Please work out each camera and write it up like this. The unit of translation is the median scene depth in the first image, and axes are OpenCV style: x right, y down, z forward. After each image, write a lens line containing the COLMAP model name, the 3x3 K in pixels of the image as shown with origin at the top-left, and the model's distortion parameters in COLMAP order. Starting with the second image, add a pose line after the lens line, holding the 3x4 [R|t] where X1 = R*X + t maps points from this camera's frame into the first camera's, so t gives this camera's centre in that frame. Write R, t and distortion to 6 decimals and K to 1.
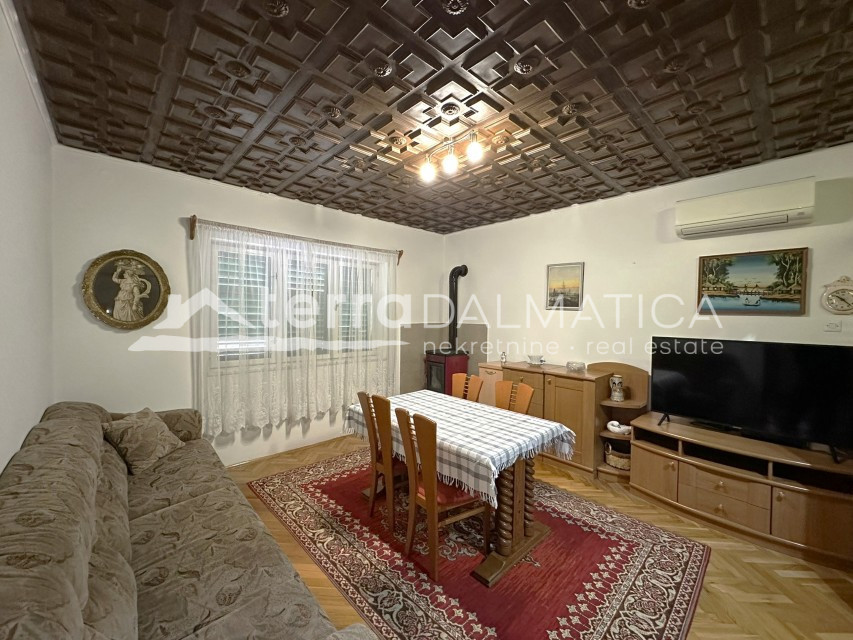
lens RADIAL K [[343.6, 0, 428.9], [0, 343.6, 317.7], [0, 0, 1]] dist [-0.010734, 0.001052]
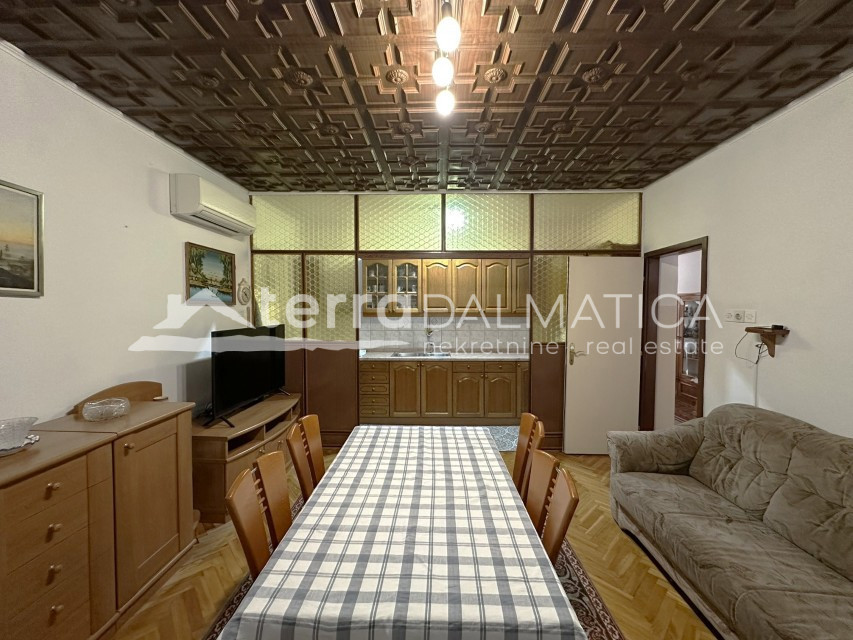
lens RADIAL K [[343.6, 0, 429.5], [0, 343.6, 317.0], [0, 0, 1]] dist [-0.010734, 0.001052]
pose [[-0.713213, -0.030902, 0.700265, -0.353630], [0.001691, 0.998949, 0.045805, -0.021424], [-0.700945, 0.033853, -0.712412, 1.375068]]
